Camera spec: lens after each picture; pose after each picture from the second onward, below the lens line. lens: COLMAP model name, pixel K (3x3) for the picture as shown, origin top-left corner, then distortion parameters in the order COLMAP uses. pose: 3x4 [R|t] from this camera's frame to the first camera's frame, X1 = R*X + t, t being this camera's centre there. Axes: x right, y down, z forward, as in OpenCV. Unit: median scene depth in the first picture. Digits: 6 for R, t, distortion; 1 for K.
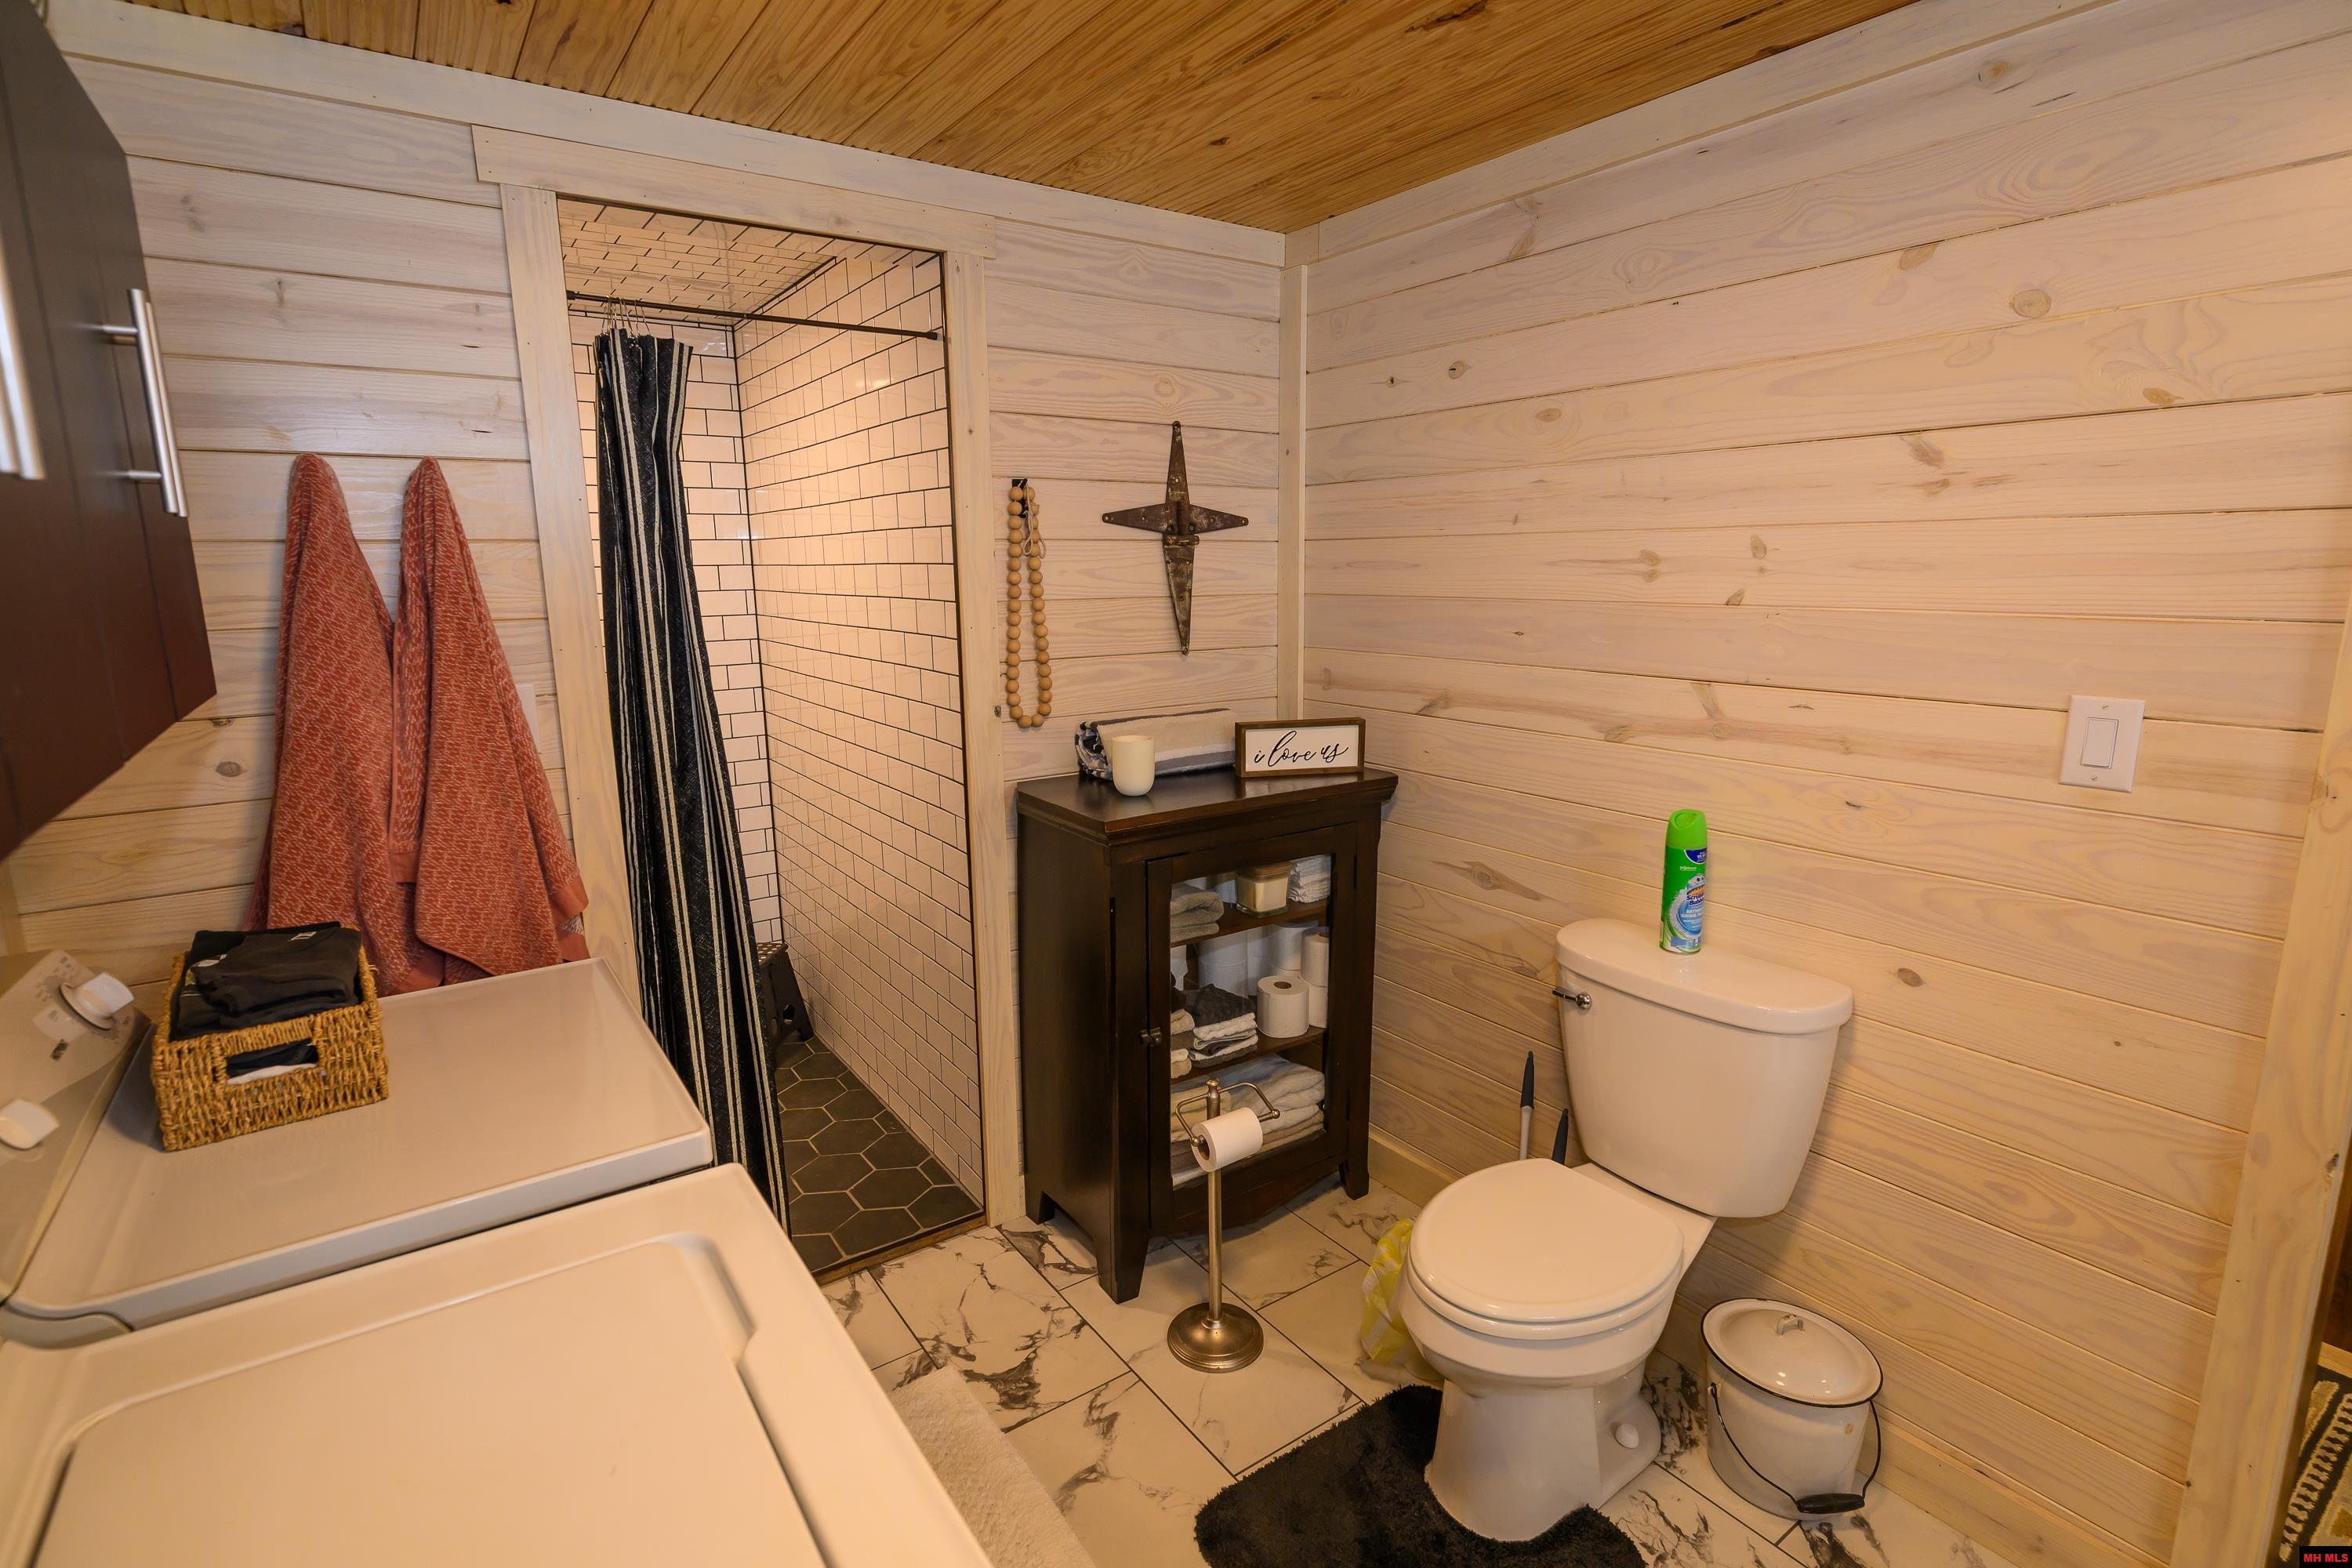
lens RADIAL K [[1113.3, 0, 1172.7], [0, 1113.3, 776.3], [0, 0, 1]] dist [-0.003332, 0.003413]
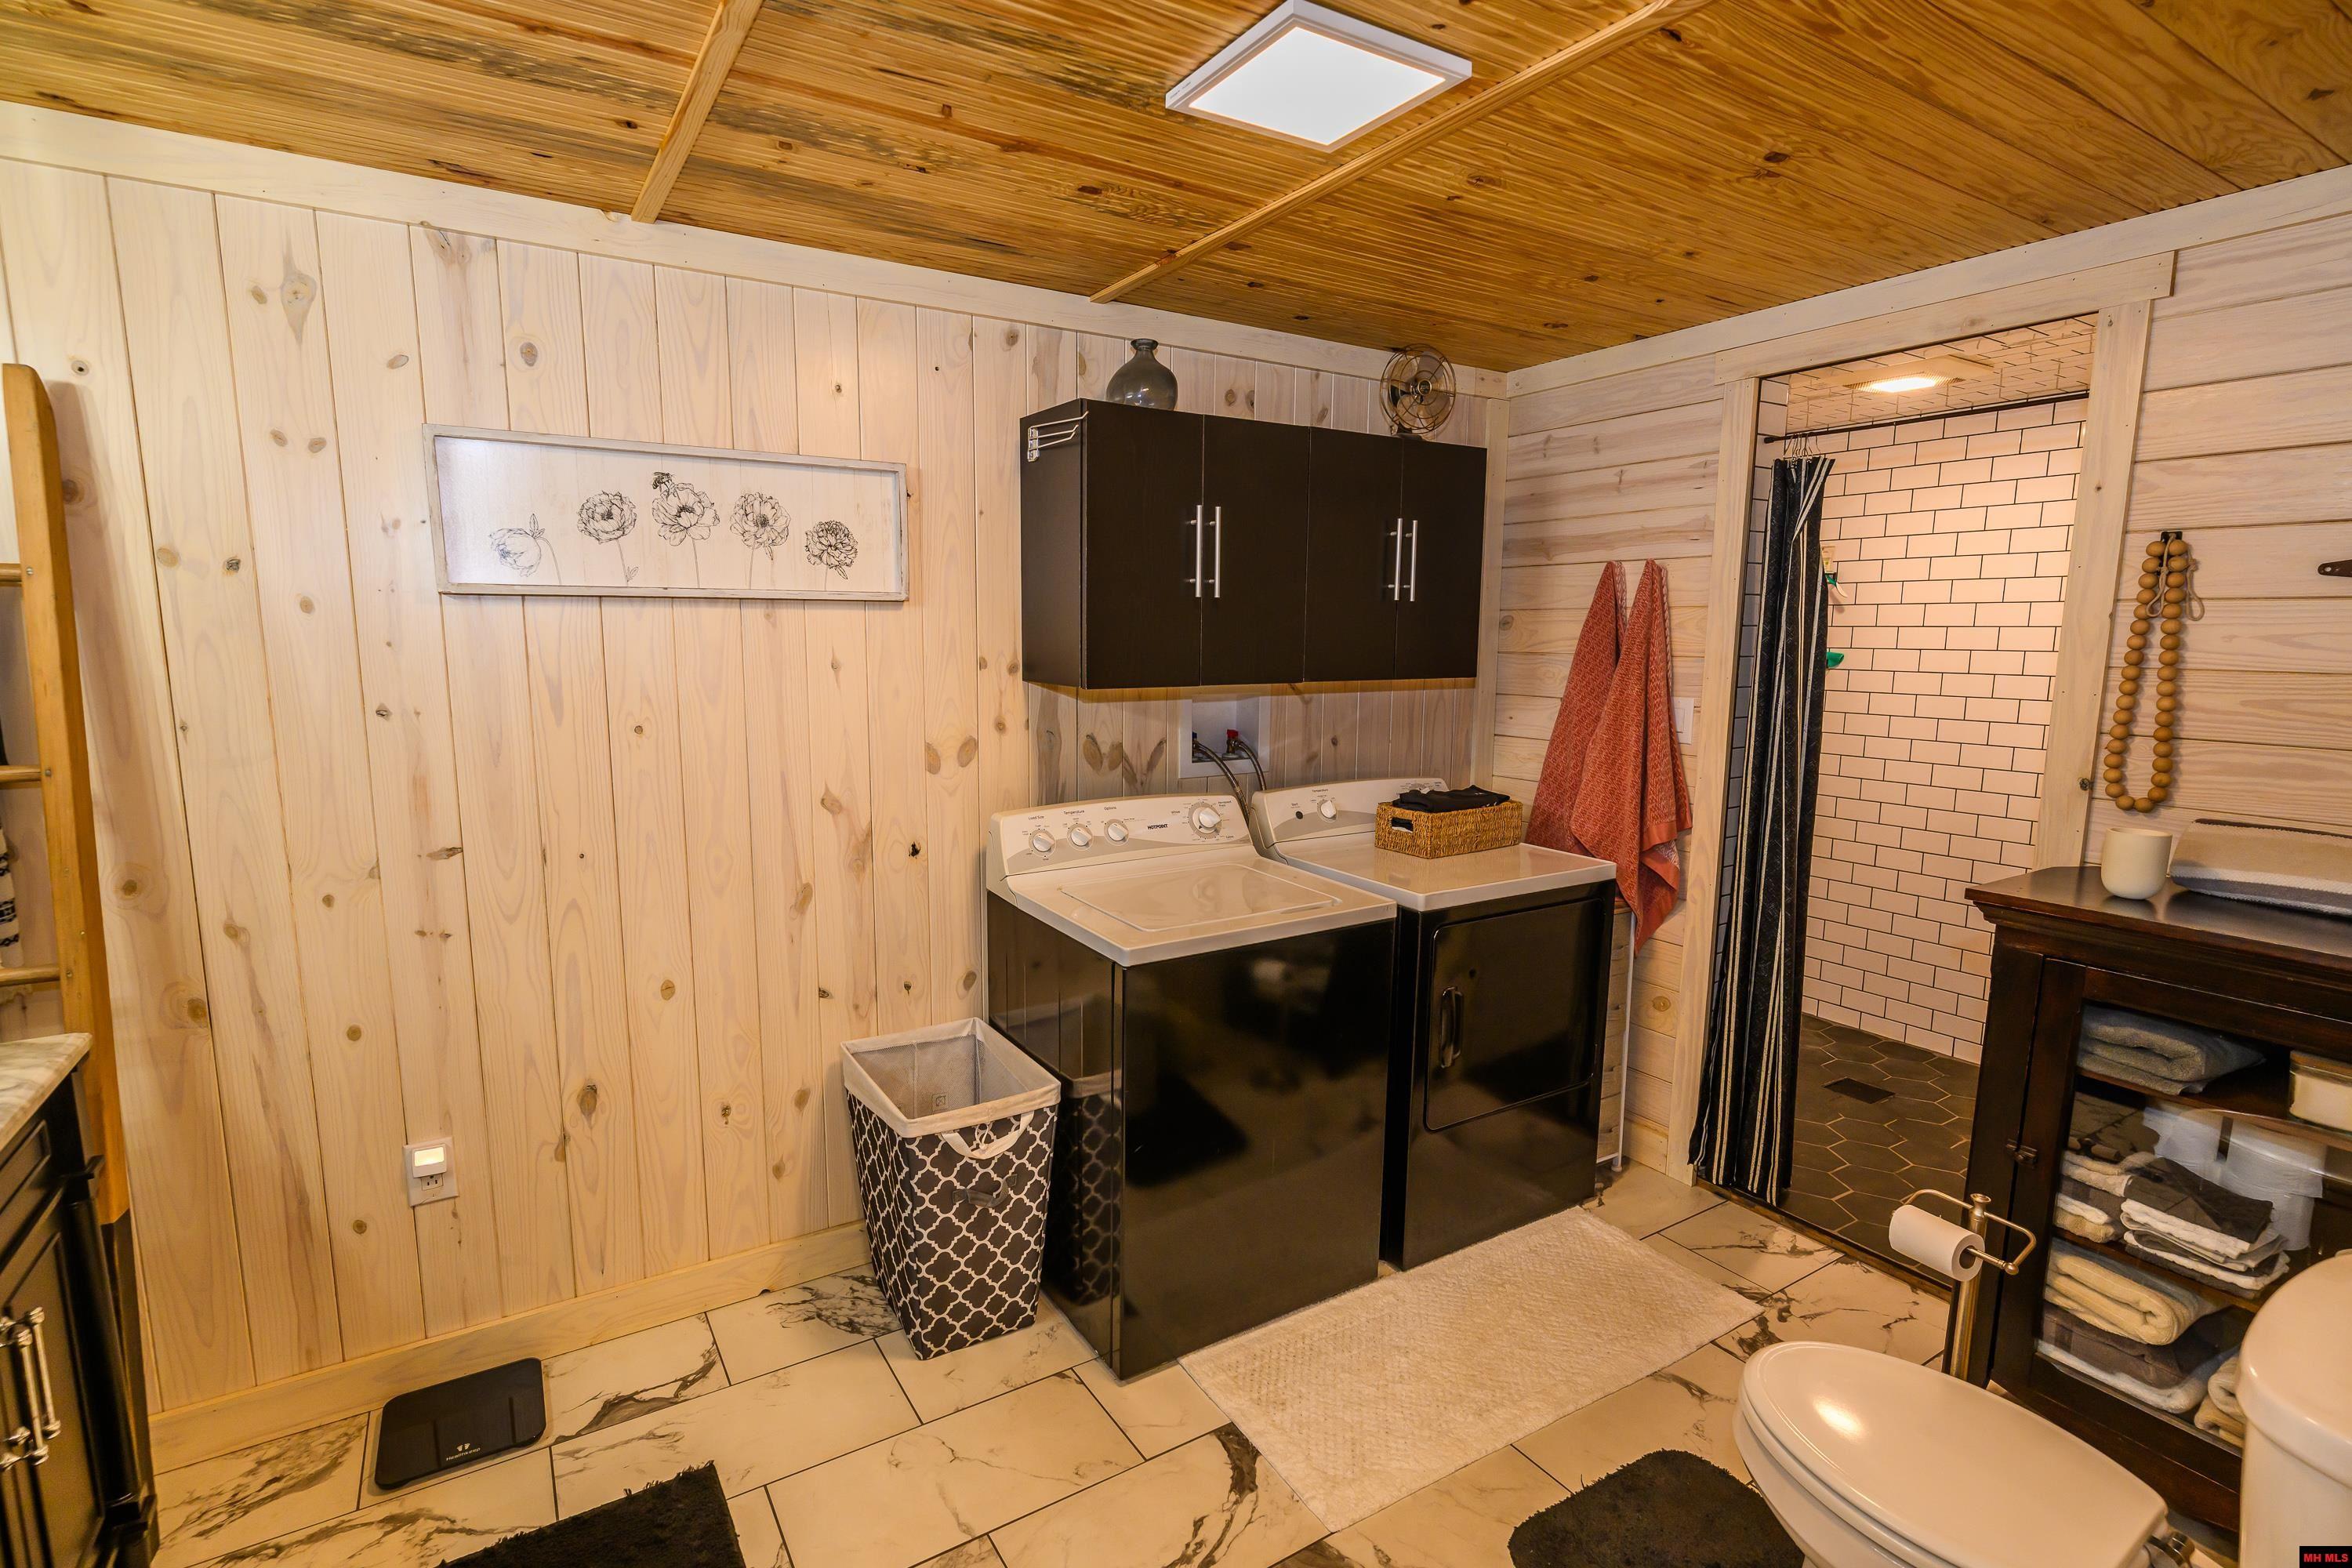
lens RADIAL K [[1113.3, 0, 1173.5], [0, 1113.3, 787.6], [0, 0, 1]] dist [-0.003332, 0.003413]
pose [[-0.049176, 0.154258, -0.986806, 0.808592], [-0.193853, 0.967740, 0.160938, -0.058377], [0.979797, 0.199210, -0.017686, 0.278194]]
